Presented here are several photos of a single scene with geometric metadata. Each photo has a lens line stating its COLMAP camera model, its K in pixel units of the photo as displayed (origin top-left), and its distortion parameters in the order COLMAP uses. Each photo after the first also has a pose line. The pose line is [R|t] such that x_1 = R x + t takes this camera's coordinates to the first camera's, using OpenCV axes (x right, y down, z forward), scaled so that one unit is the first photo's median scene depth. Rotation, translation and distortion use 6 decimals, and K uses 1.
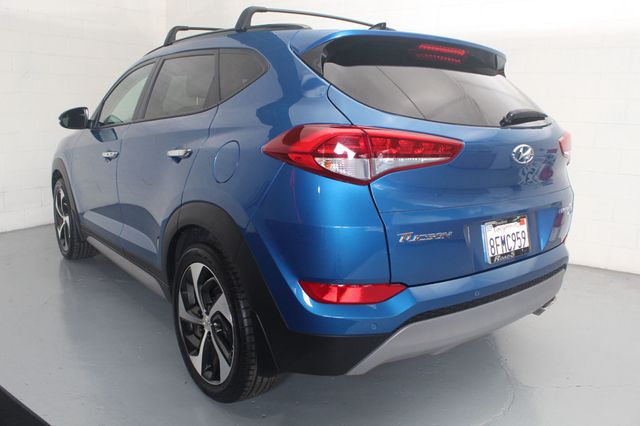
lens RADIAL K [[565.9, 0, 318.9], [0, 565.9, 222.0], [0, 0, 1]] dist [-0.152099, 0.002586]
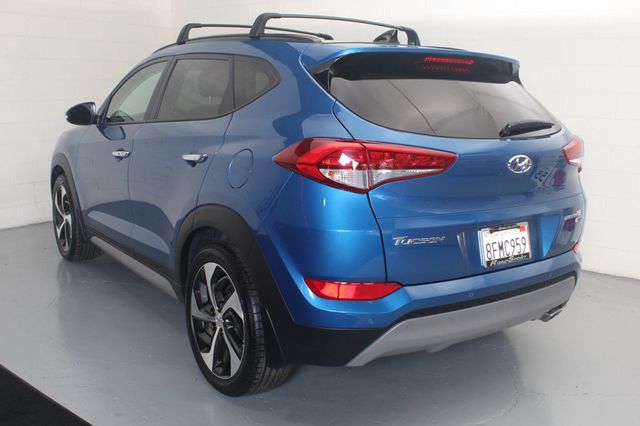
lens RADIAL K [[722.3, 0, 320.0], [0, 722.3, 213.0], [0, 0, 1]] dist [-0.160056, 0.002943]
pose [[0.998997, 0.014350, -0.042418, 0.044815], [-0.014986, 0.999779, -0.014716, -0.003764], [0.042198, 0.015337, 0.998992, -0.348640]]
